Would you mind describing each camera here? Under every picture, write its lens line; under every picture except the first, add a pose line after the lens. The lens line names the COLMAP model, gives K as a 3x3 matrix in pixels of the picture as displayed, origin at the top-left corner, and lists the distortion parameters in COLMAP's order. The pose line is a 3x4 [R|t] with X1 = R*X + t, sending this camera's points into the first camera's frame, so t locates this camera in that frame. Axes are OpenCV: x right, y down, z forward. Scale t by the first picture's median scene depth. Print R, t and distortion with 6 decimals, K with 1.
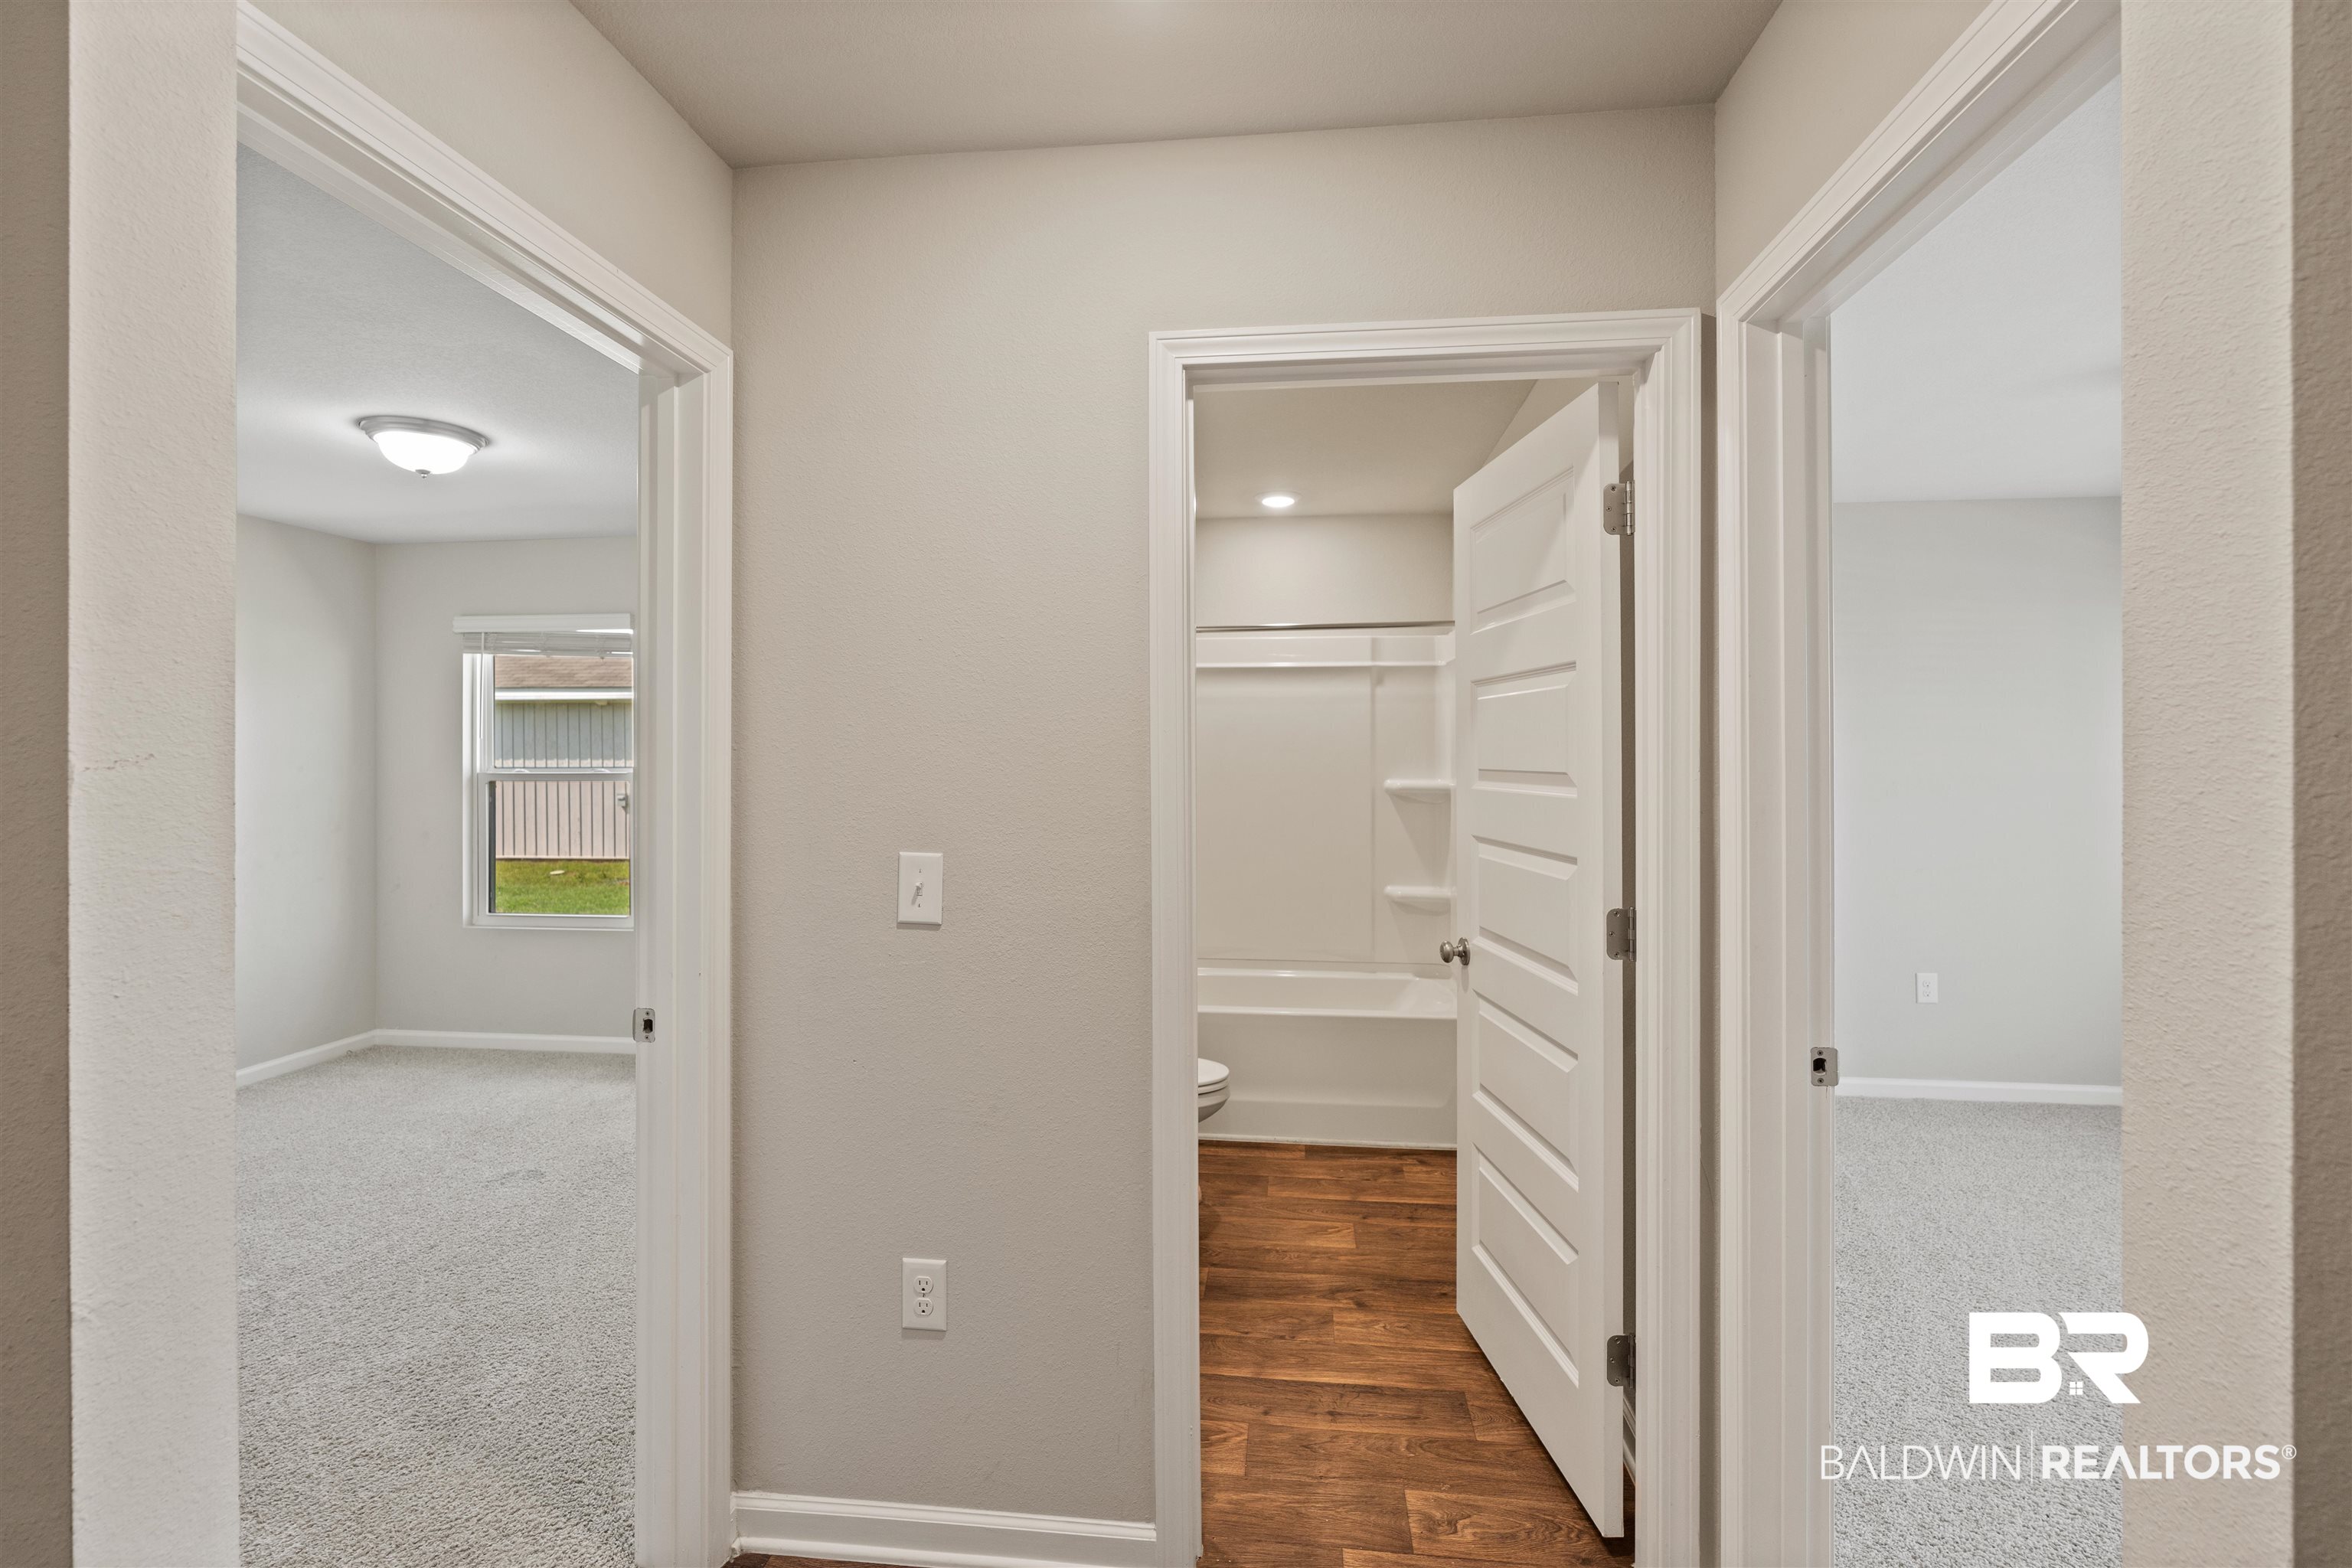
lens RADIAL K [[1085.1, 0, 1175.9], [0, 1085.1, 760.3], [0, 0, 1]] dist [-0.007678, 0.001890]
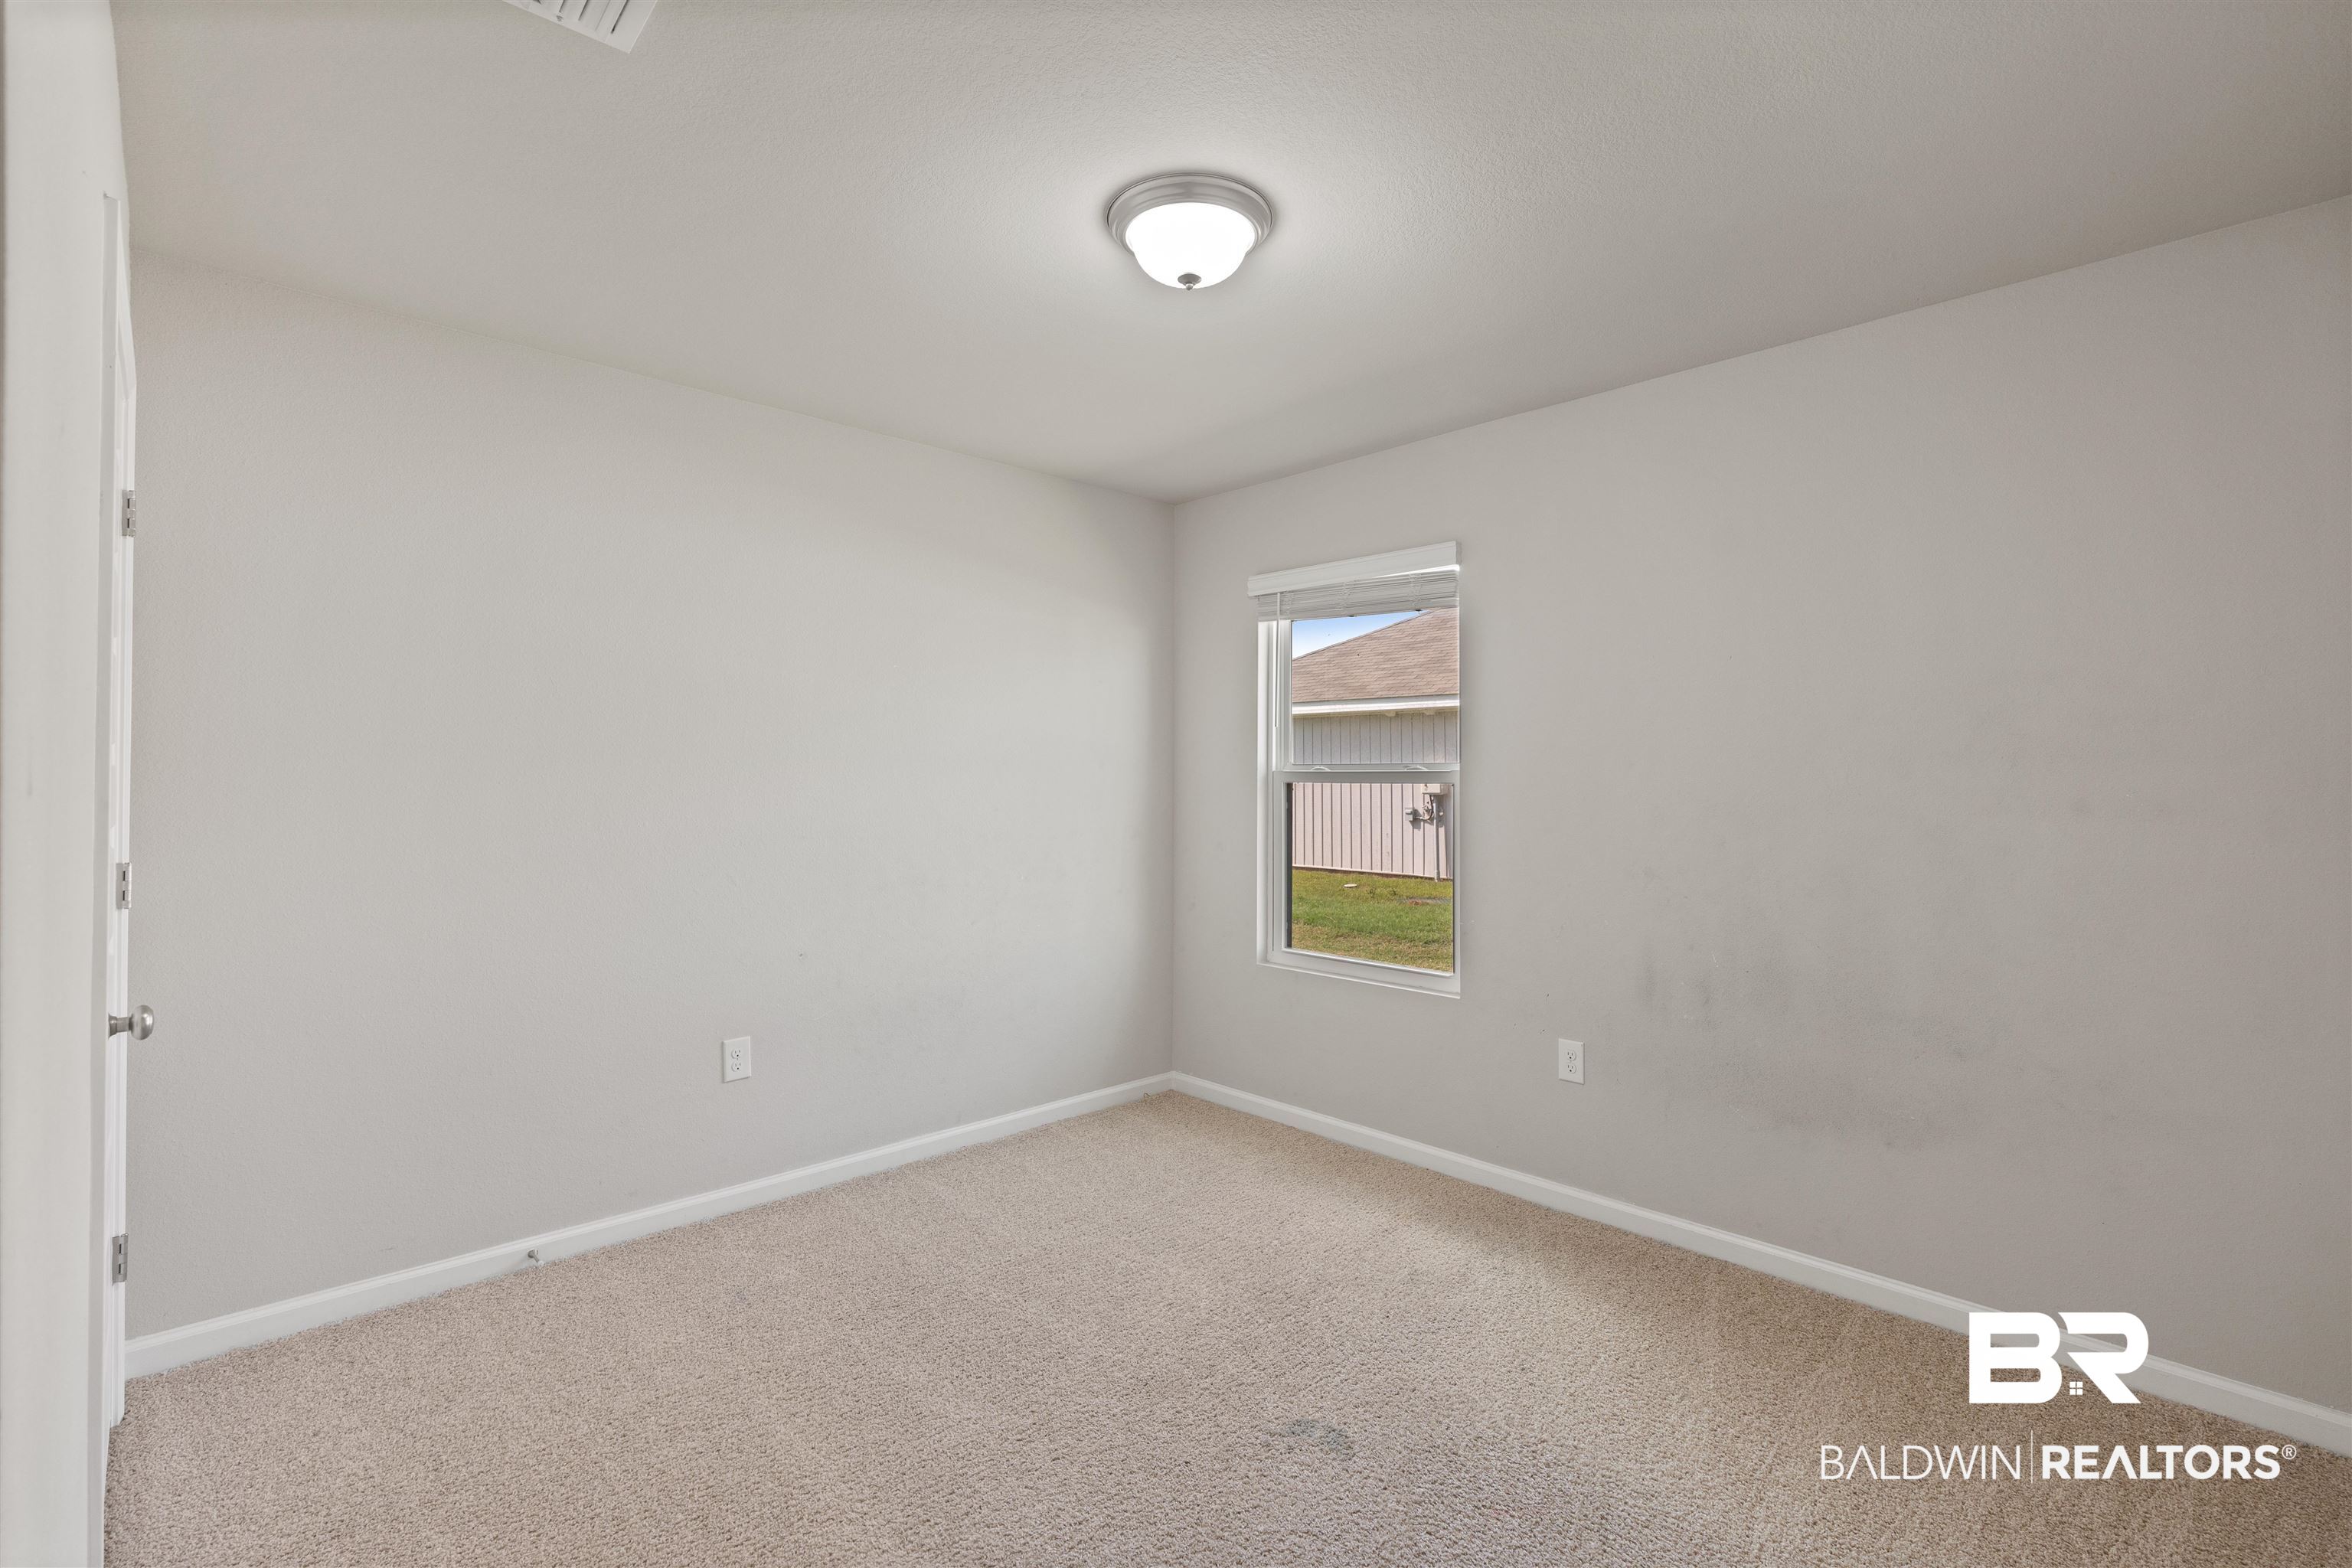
lens RADIAL K [[1085.1, 0, 1170.2], [0, 1085.1, 777.0], [0, 0, 1]] dist [-0.007678, 0.001890]
pose [[0.777518, 0.001127, -0.628860, -0.202575], [-0.003074, 0.999993, -0.002009, 0.017683], [0.628853, 0.003495, 0.777516, 0.332418]]
